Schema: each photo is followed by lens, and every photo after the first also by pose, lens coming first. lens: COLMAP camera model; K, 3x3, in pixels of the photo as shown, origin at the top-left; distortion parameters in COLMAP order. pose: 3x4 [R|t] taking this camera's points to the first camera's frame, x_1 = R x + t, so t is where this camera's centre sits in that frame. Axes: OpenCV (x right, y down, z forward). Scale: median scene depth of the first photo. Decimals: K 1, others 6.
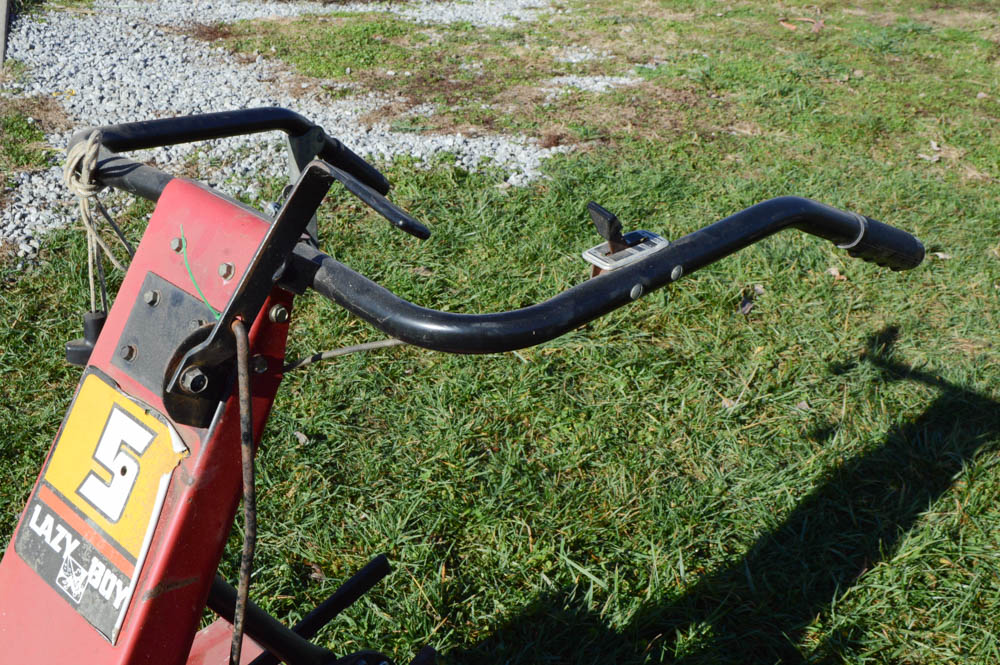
lens RADIAL K [[1281.9, 0, 500.0], [0, 1281.9, 332.5], [0, 0, 1]] dist [-0.023291, -0.019112]
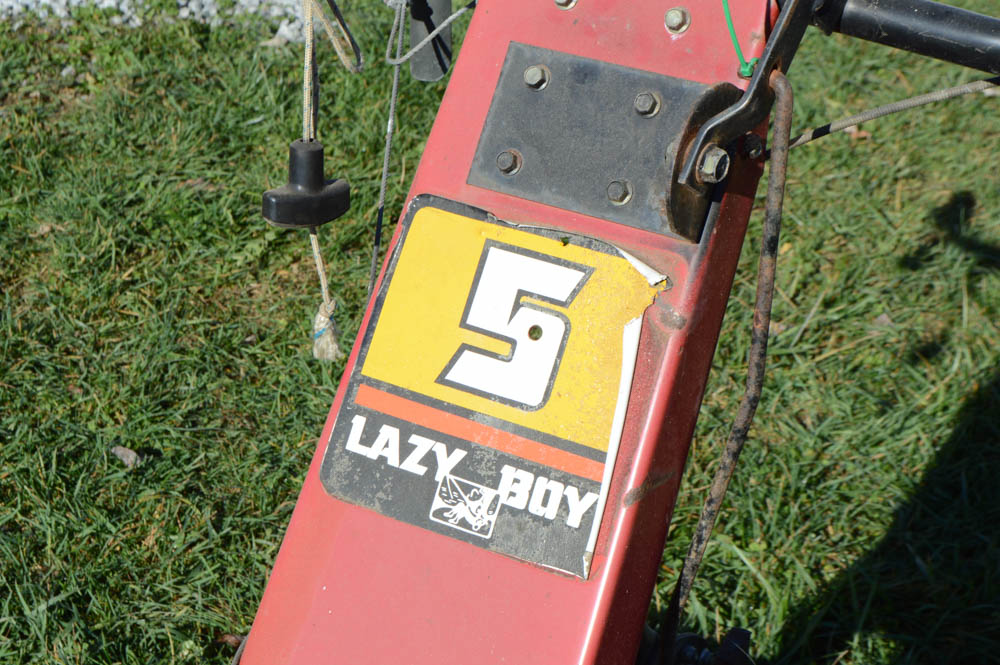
lens RADIAL K [[2216.1, 0, 500.0], [0, 2216.1, 332.5], [0, 0, 1]] dist [0.028961, 0.396660]
pose [[0.968988, -0.105072, 0.223655, -0.556068], [0.106157, 0.994323, 0.007199, 0.094787], [-0.223141, 0.016767, 0.974642, -0.129681]]
